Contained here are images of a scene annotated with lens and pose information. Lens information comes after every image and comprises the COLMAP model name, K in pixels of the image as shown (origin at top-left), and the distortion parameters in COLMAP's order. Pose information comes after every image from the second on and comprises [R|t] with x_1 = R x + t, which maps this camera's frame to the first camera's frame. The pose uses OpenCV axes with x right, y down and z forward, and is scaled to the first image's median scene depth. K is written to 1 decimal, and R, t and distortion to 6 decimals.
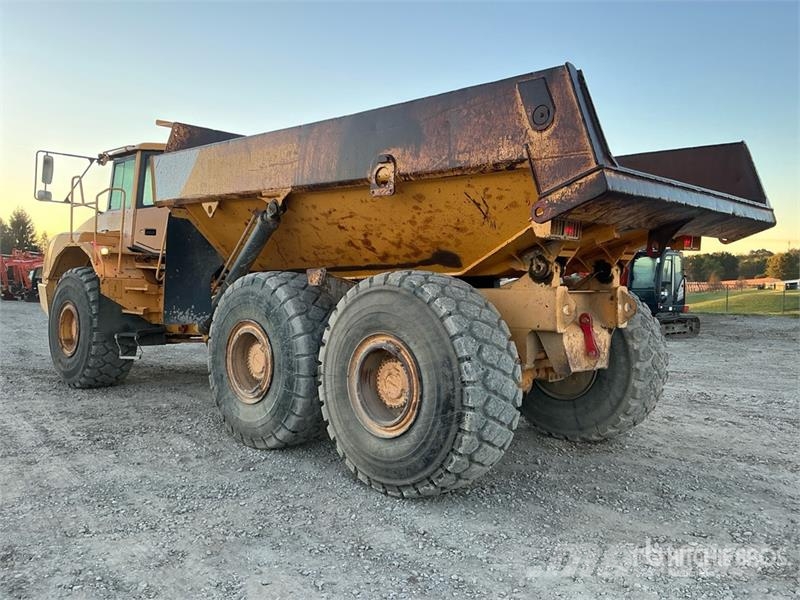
lens RADIAL K [[652.8, 0, 399.0], [0, 652.8, 289.5], [0, 0, 1]] dist [0.148947, -0.280434]
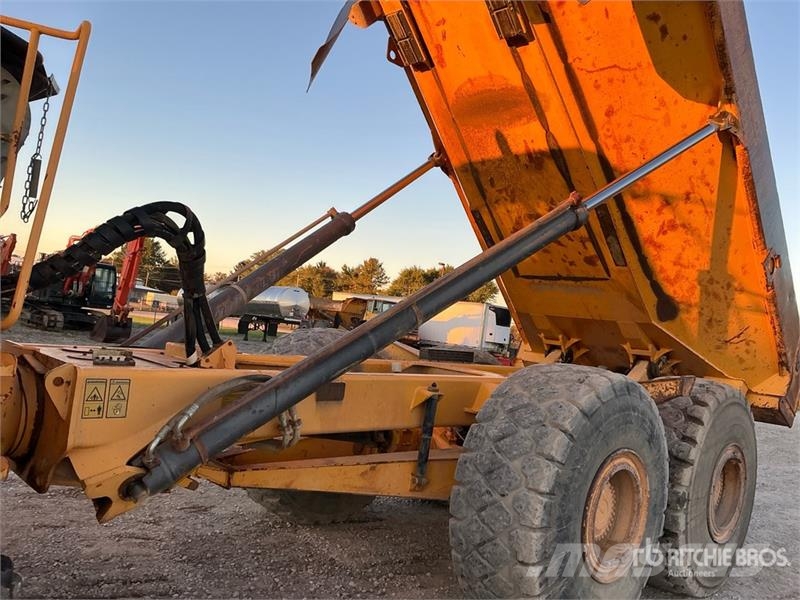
lens RADIAL K [[660.5, 0, 396.0], [0, 660.5, 301.0], [0, 0, 1]] dist [0.139495, -0.283274]
pose [[0.011109, 0.043164, 0.999006, -1.081698], [-0.108999, 0.993167, -0.041700, -0.055356], [-0.993980, -0.108427, 0.015738, 1.497005]]
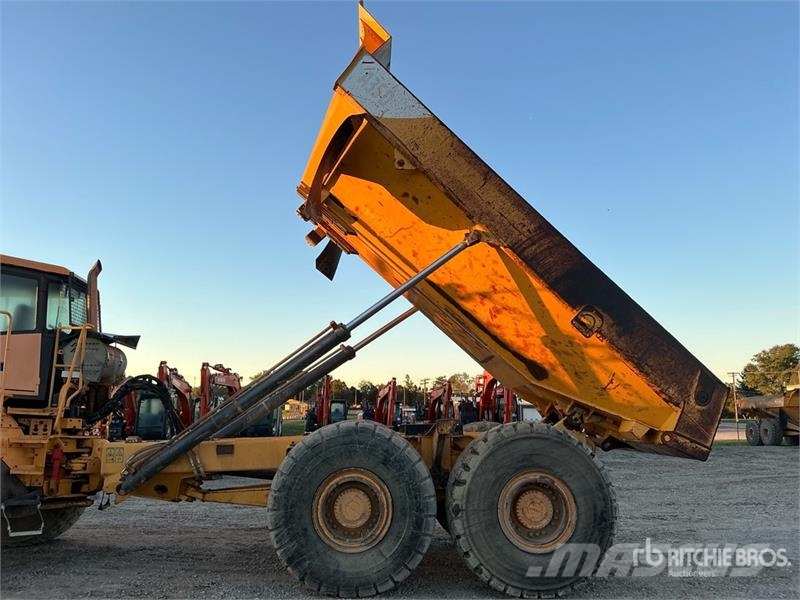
lens RADIAL K [[660.5, 0, 396.0], [0, 660.5, 301.0], [0, 0, 1]] dist [0.139495, -0.283274]
pose [[0.682492, 0.127140, 0.719750, -1.203341], [0.012440, 0.982591, -0.185365, -0.022925], [-0.730787, 0.135464, 0.669029, 0.243517]]
